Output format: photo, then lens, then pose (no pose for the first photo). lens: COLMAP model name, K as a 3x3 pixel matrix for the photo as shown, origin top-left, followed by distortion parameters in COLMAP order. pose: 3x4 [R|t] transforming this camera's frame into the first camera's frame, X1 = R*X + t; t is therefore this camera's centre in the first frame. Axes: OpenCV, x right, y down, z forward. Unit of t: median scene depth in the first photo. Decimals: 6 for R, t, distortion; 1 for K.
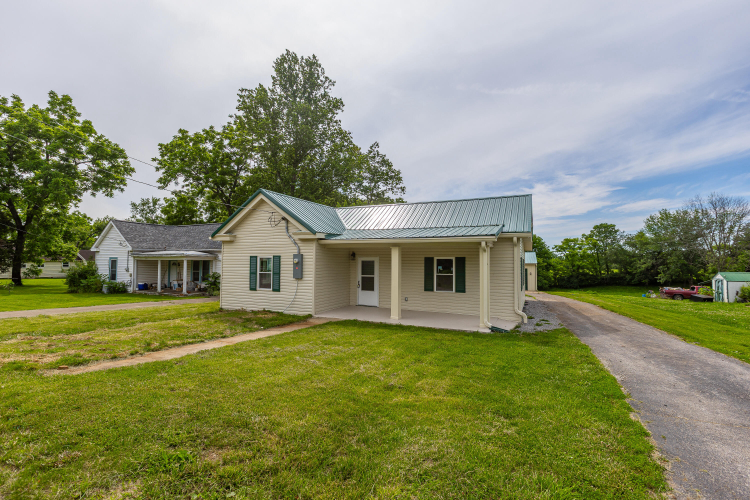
lens RADIAL K [[334.7, 0, 379.0], [0, 334.7, 248.5], [0, 0, 1]] dist [0.000983, -0.000170]
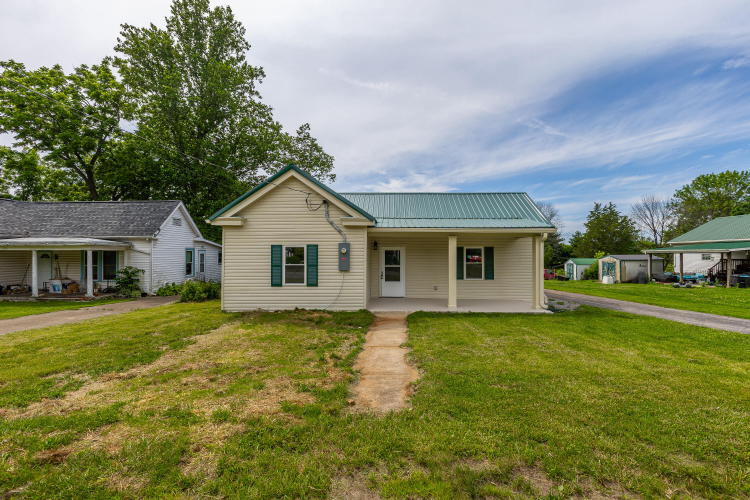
lens RADIAL K [[334.7, 0, 379.0], [0, 334.7, 248.5], [0, 0, 1]] dist [0.000983, -0.000170]
pose [[0.913534, -0.000376, 0.406762, -0.262079], [-0.011328, 0.999588, 0.026366, 0.003478], [-0.406604, -0.028694, 0.913154, 0.077821]]
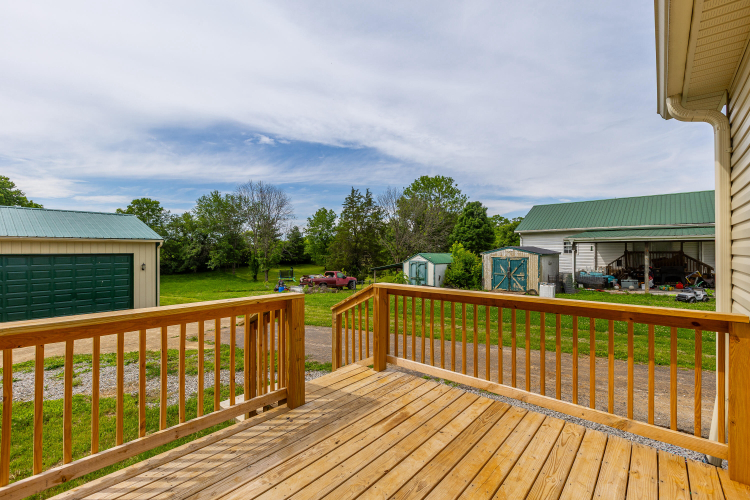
lens RADIAL K [[334.7, 0, 379.0], [0, 334.7, 248.5], [0, 0, 1]] dist [0.000983, -0.000170]
pose [[0.279286, -0.001293, 0.960207, 0.227015], [-0.036605, 0.999258, 0.011993, 0.055193], [-0.959510, -0.038498, 0.279031, 0.908980]]
